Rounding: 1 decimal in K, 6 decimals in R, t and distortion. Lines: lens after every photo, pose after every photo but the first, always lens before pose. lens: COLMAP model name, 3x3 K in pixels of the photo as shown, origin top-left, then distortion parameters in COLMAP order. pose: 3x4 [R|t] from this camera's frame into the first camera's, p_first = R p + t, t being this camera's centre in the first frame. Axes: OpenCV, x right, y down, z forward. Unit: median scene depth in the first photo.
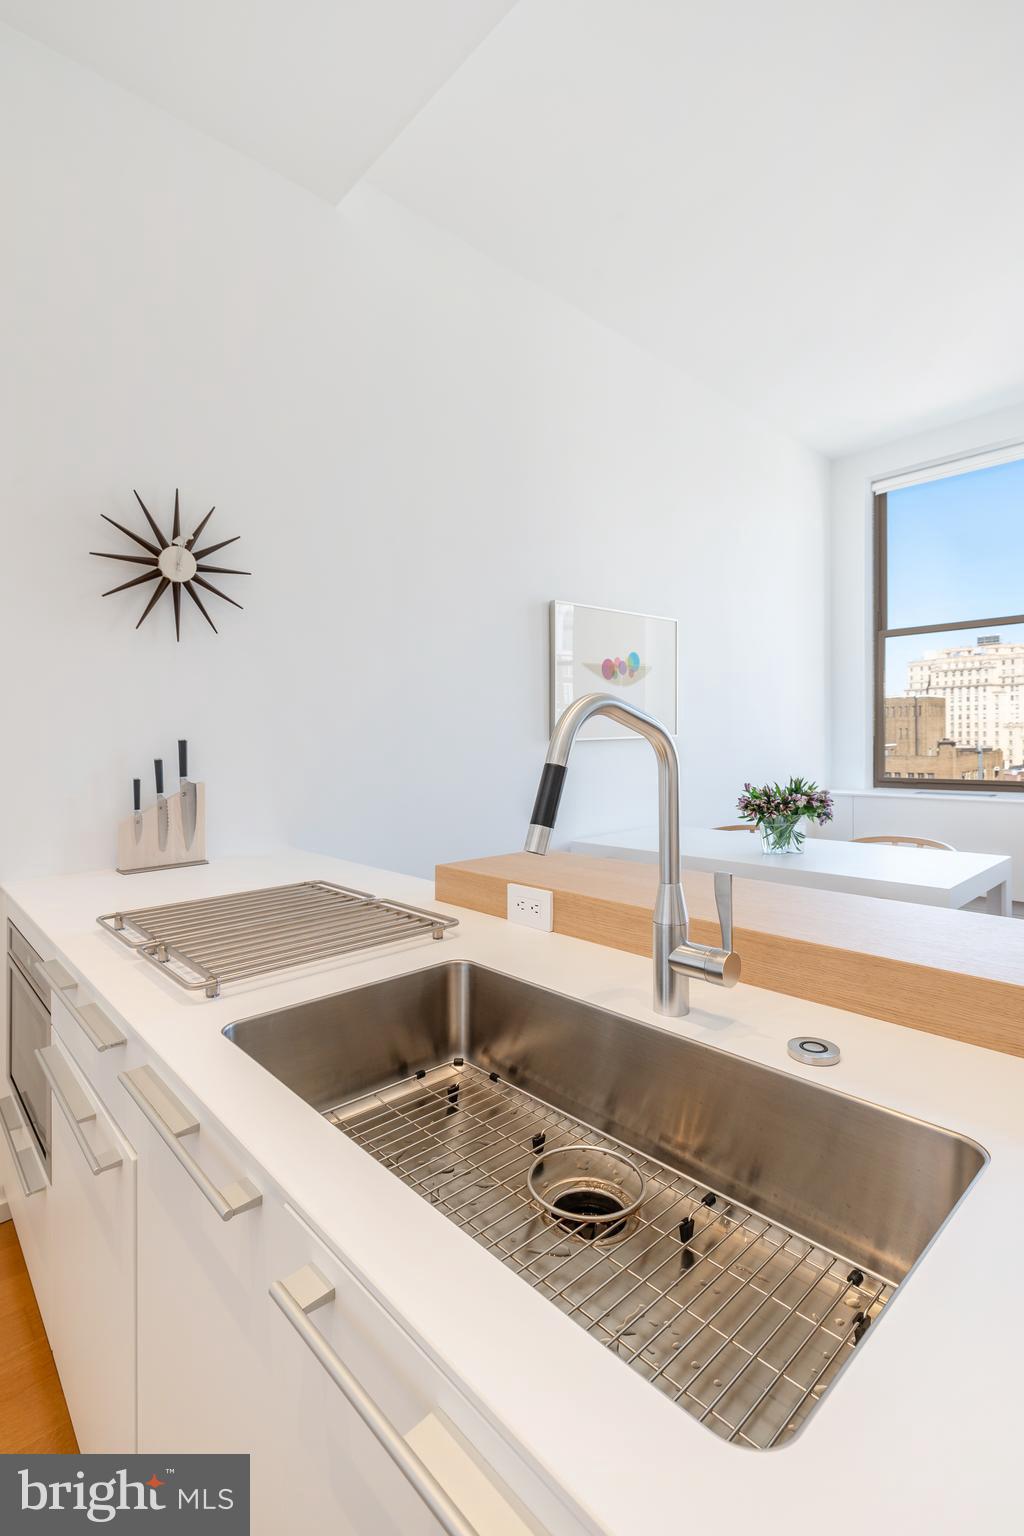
lens RADIAL K [[692.8, 0, 509.6], [0, 692.8, 750.7], [0, 0, 1]] dist [0.000132, -0.000170]
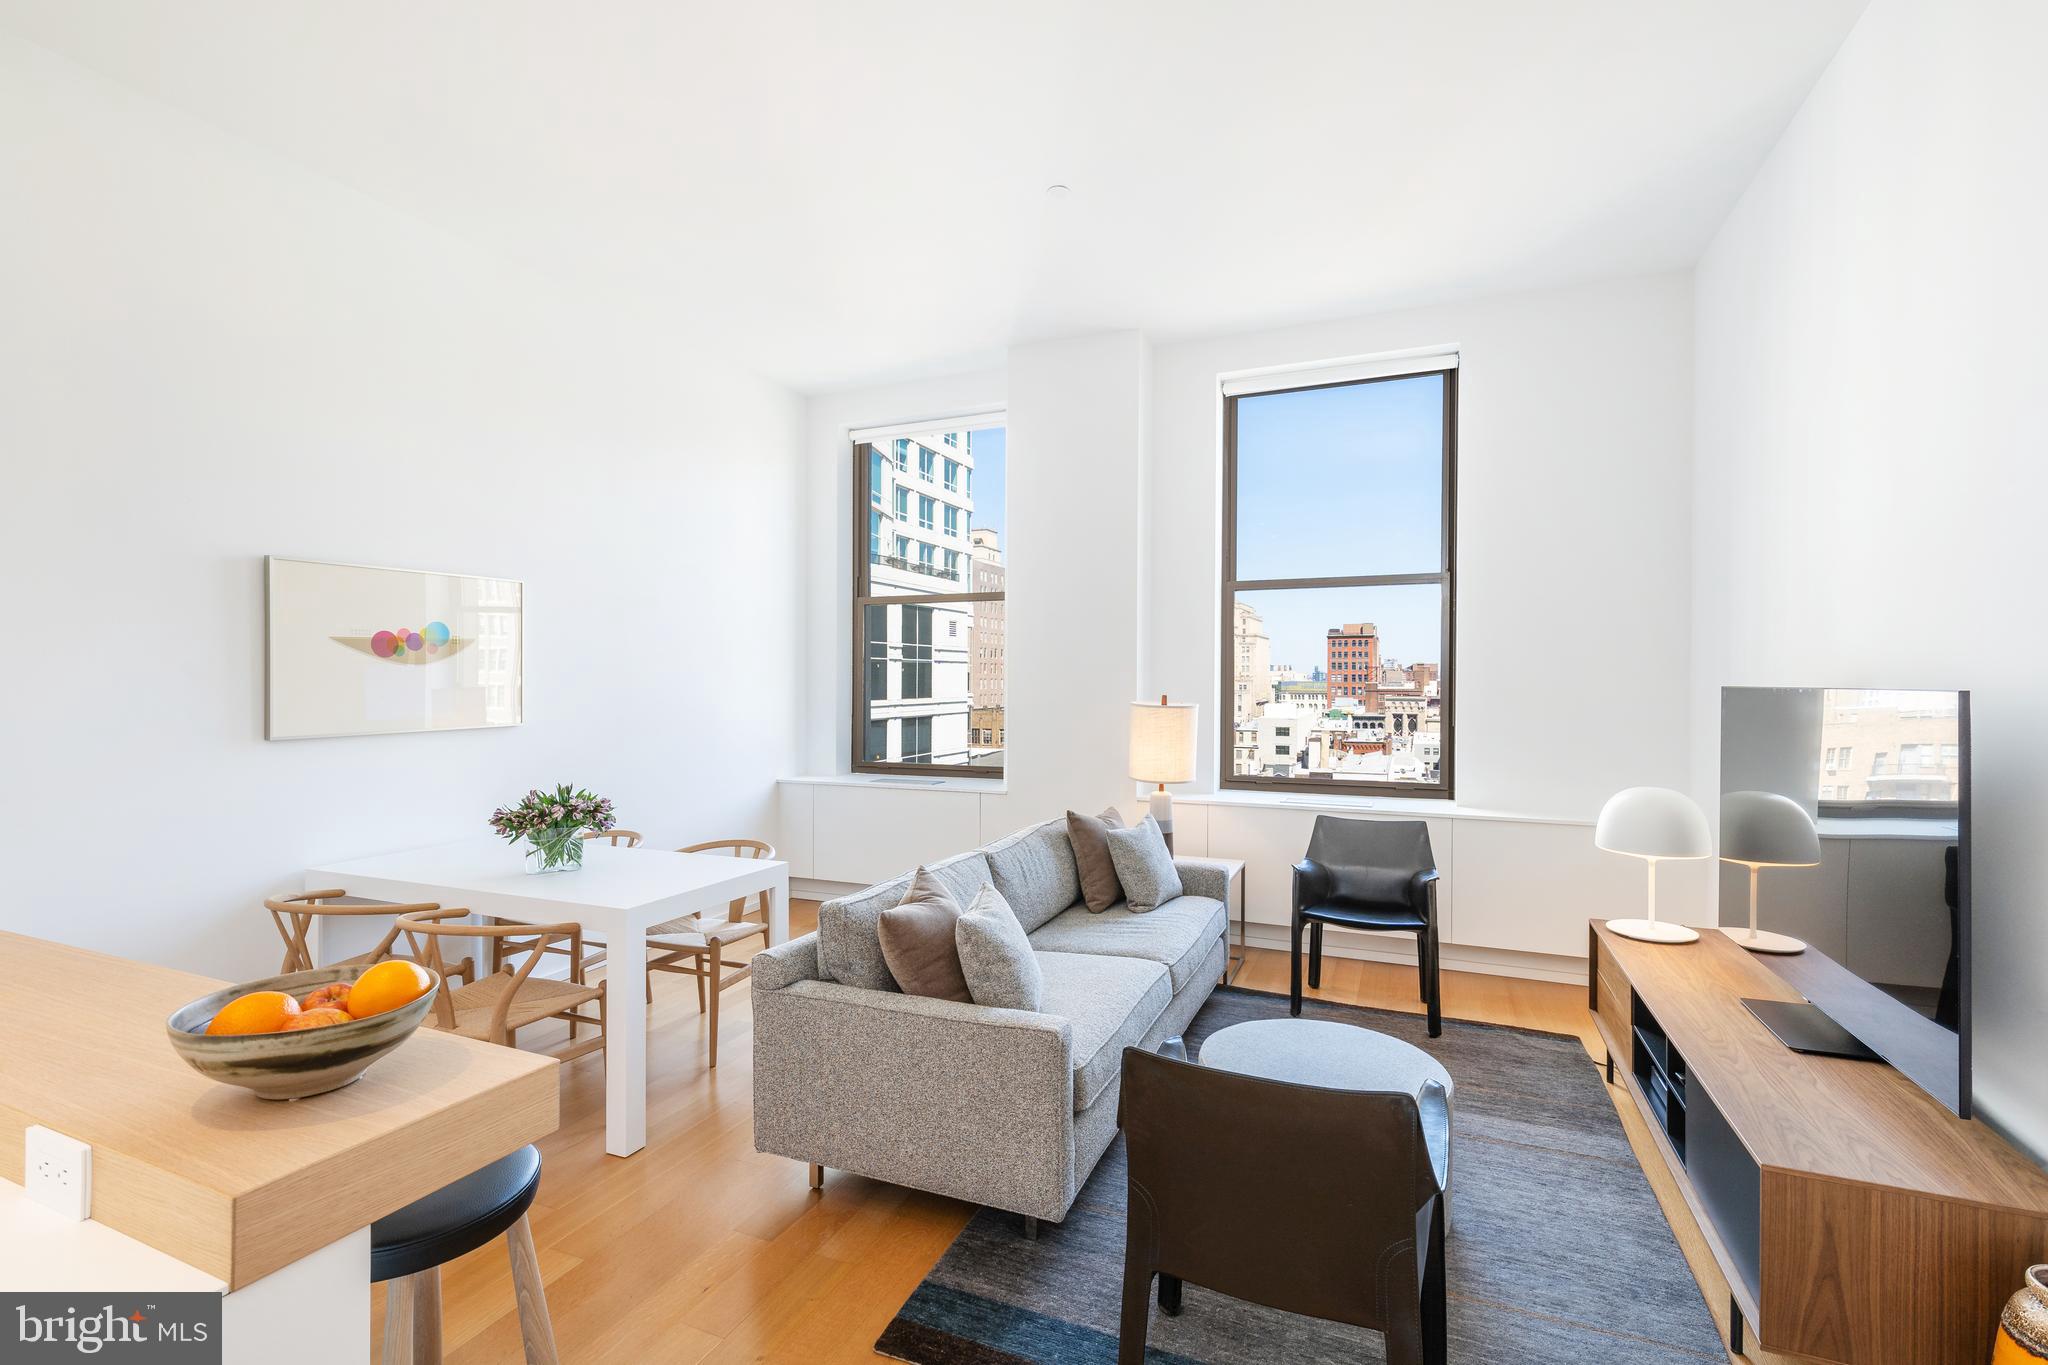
lens RADIAL K [[898.2, 0, 1030.0], [0, 898.2, 728.4], [0, 0, 1]] dist [0.000424, 0.000039]
pose [[0.913032, -0.004991, 0.407857, 0.494444], [-0.006520, 0.999619, 0.026826, -0.068268], [-0.407835, -0.027152, 0.912652, -0.279053]]
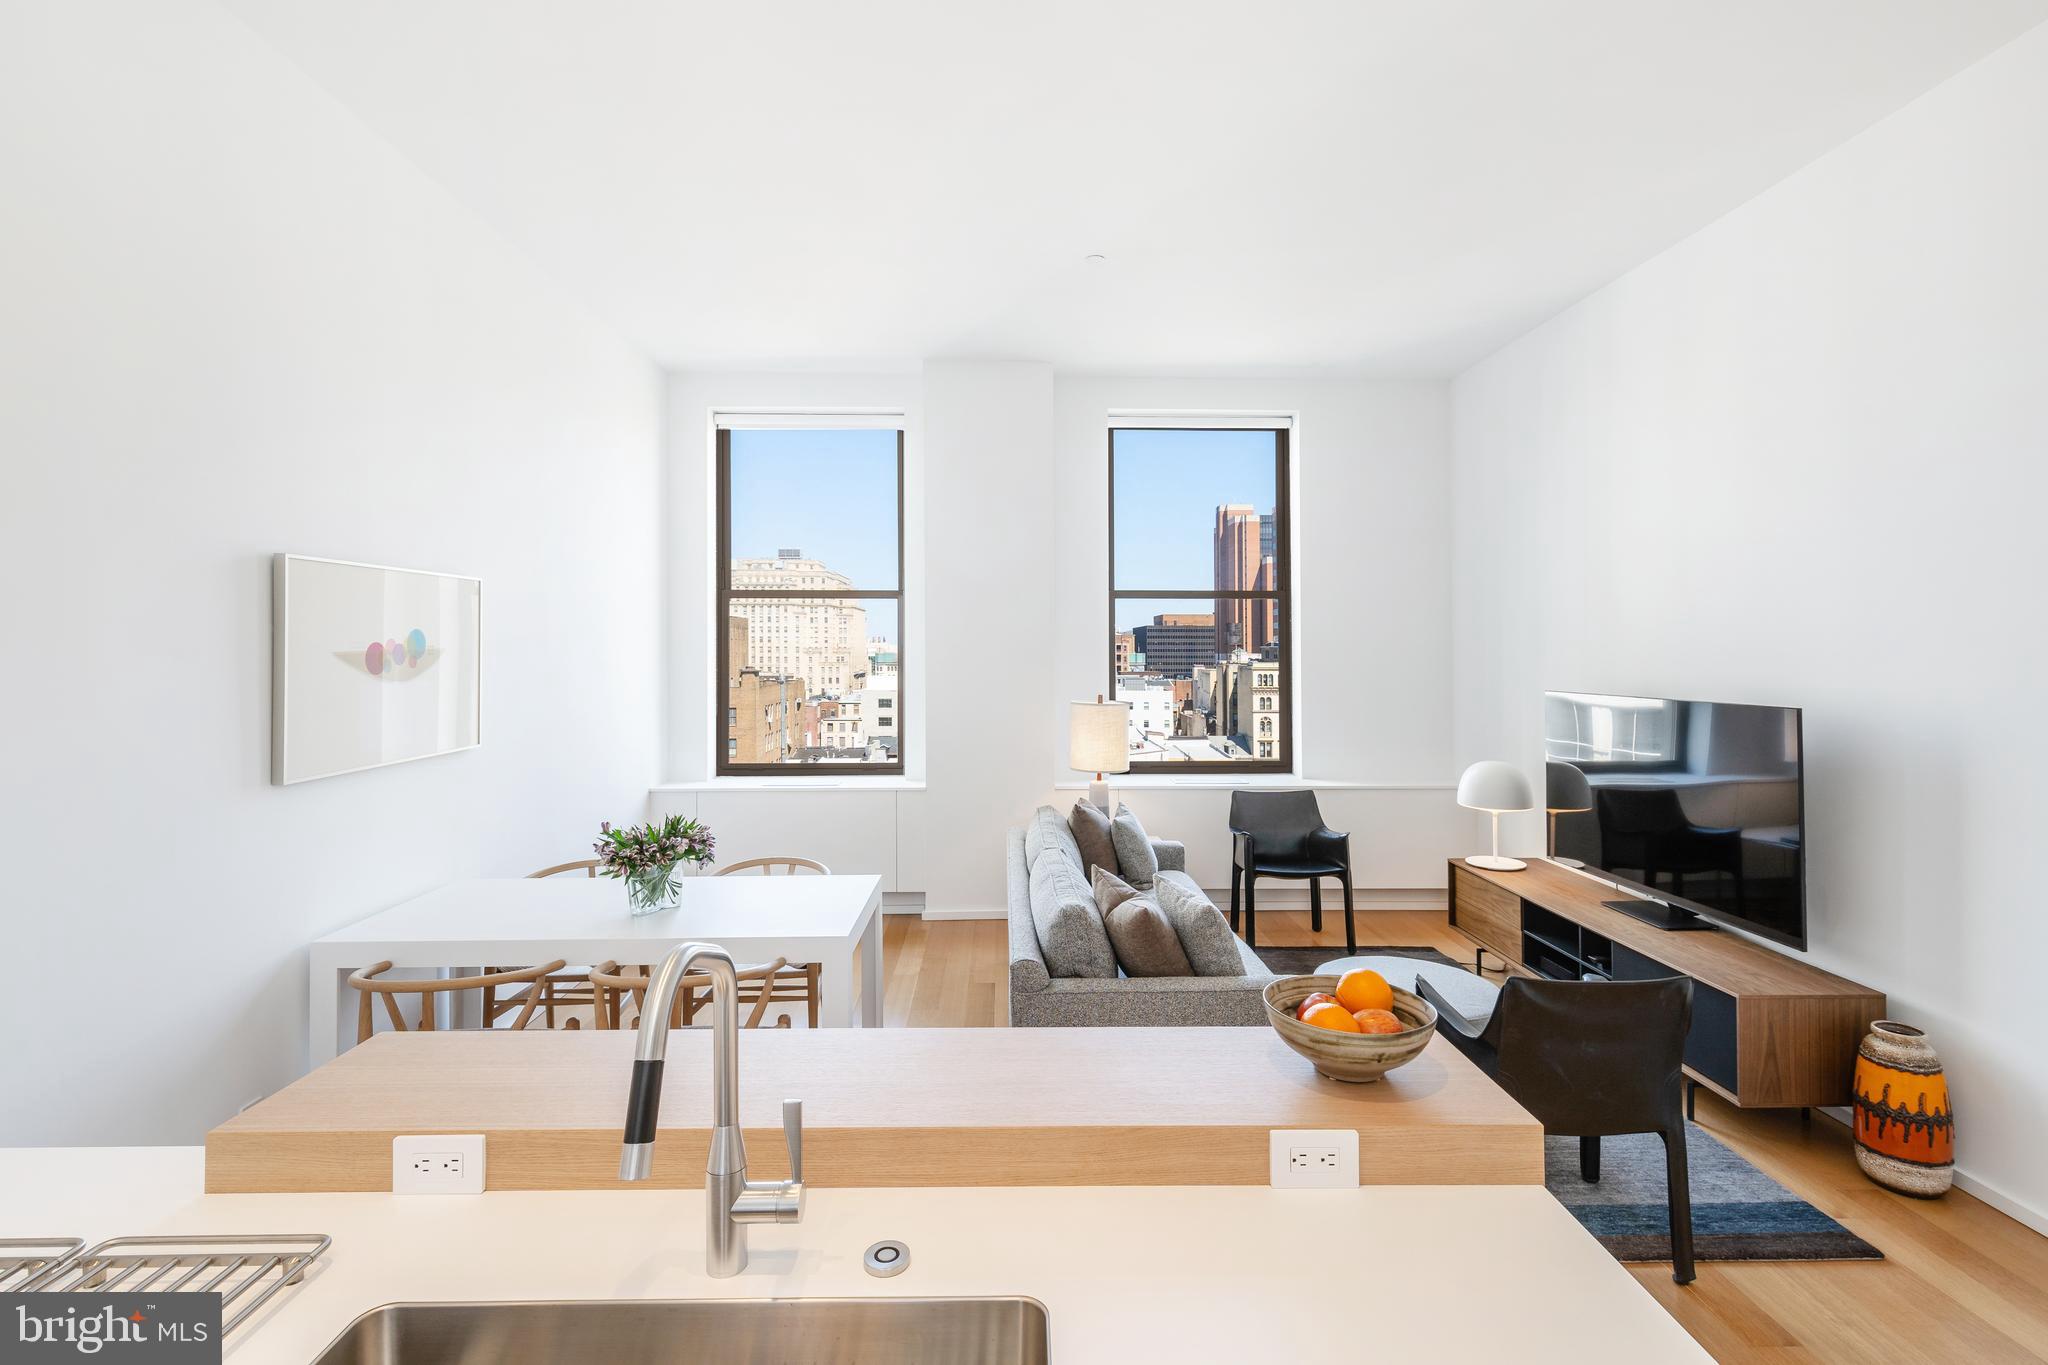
lens RADIAL K [[927.3, 0, 1011.0], [0, 927.3, 671.6], [0, 0, 1]] dist [-0.002737, 0.000342]
pose [[0.667059, 0.000734, 0.745005, -0.133006], [0.004513, 0.999977, -0.005026, -0.123559], [-0.744991, 0.006715, 0.667040, -0.021727]]
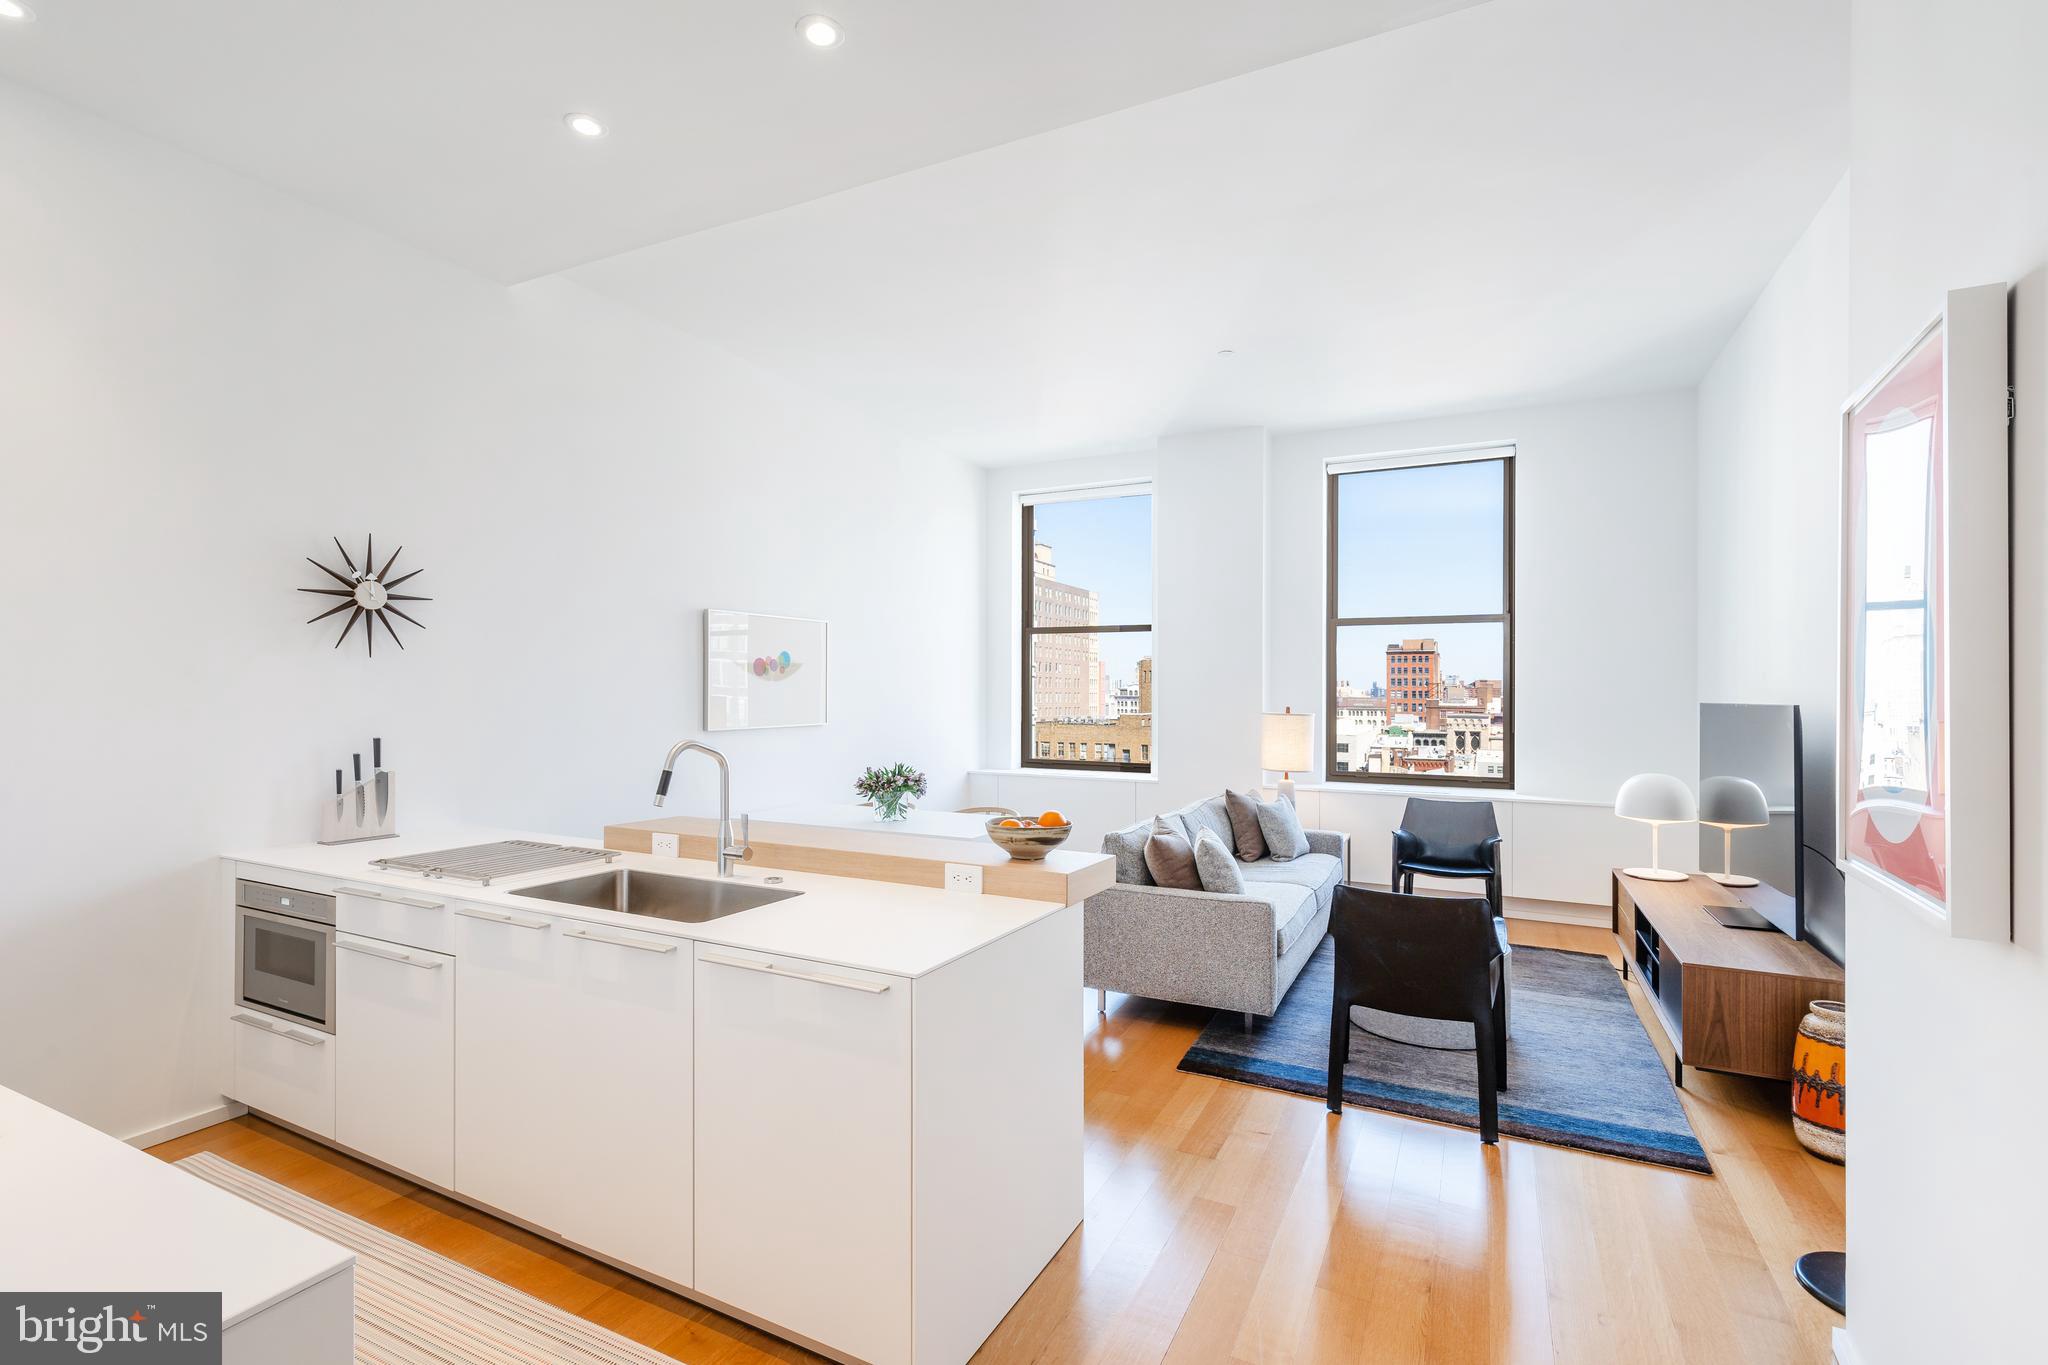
lens RADIAL K [[908.4, 0, 1031.2], [0, 908.4, 715.6], [0, 0, 1]] dist [0.001864, 0.000288]
pose [[0.932831, 0.015143, 0.359996, 0.028000], [-0.015294, 0.999880, -0.002428, -0.051001], [-0.359990, -0.003241, 0.932951, -0.695665]]
